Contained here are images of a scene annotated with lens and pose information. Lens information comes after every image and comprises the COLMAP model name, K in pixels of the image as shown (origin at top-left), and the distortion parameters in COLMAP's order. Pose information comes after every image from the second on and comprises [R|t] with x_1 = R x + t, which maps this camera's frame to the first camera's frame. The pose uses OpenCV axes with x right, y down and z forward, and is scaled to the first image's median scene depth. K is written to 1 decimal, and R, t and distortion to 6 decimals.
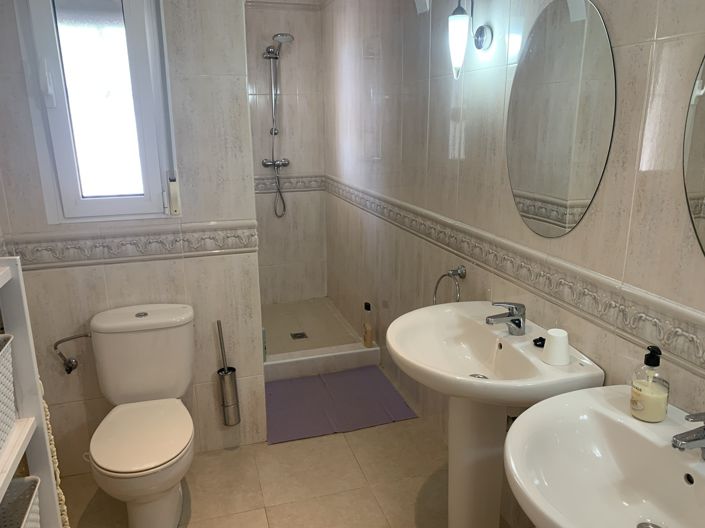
lens RADIAL K [[535.1, 0, 351.4], [0, 535.1, 262.2], [0, 0, 1]] dist [0.009799, -0.001528]
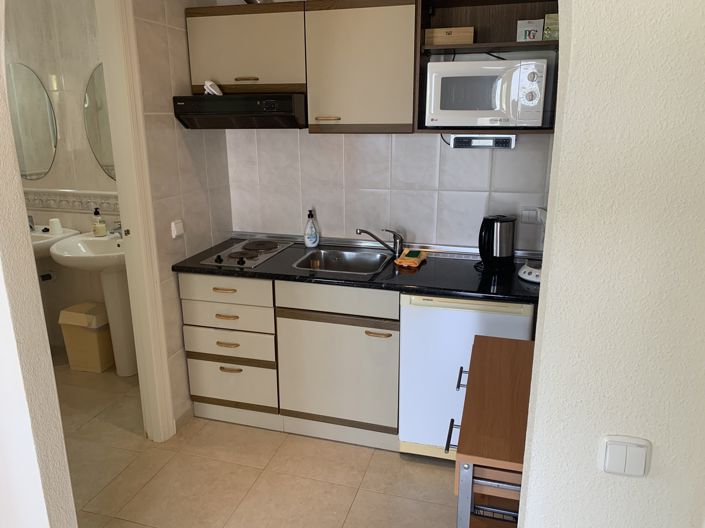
lens RADIAL K [[535.1, 0, 351.6], [0, 535.1, 263.7], [0, 0, 1]] dist [0.009799, -0.001528]
pose [[0.545753, -0.217128, 0.809326, -0.768006], [0.212171, 0.970178, 0.117208, 0.309815], [-0.810640, 0.107749, 0.575546, -1.226447]]
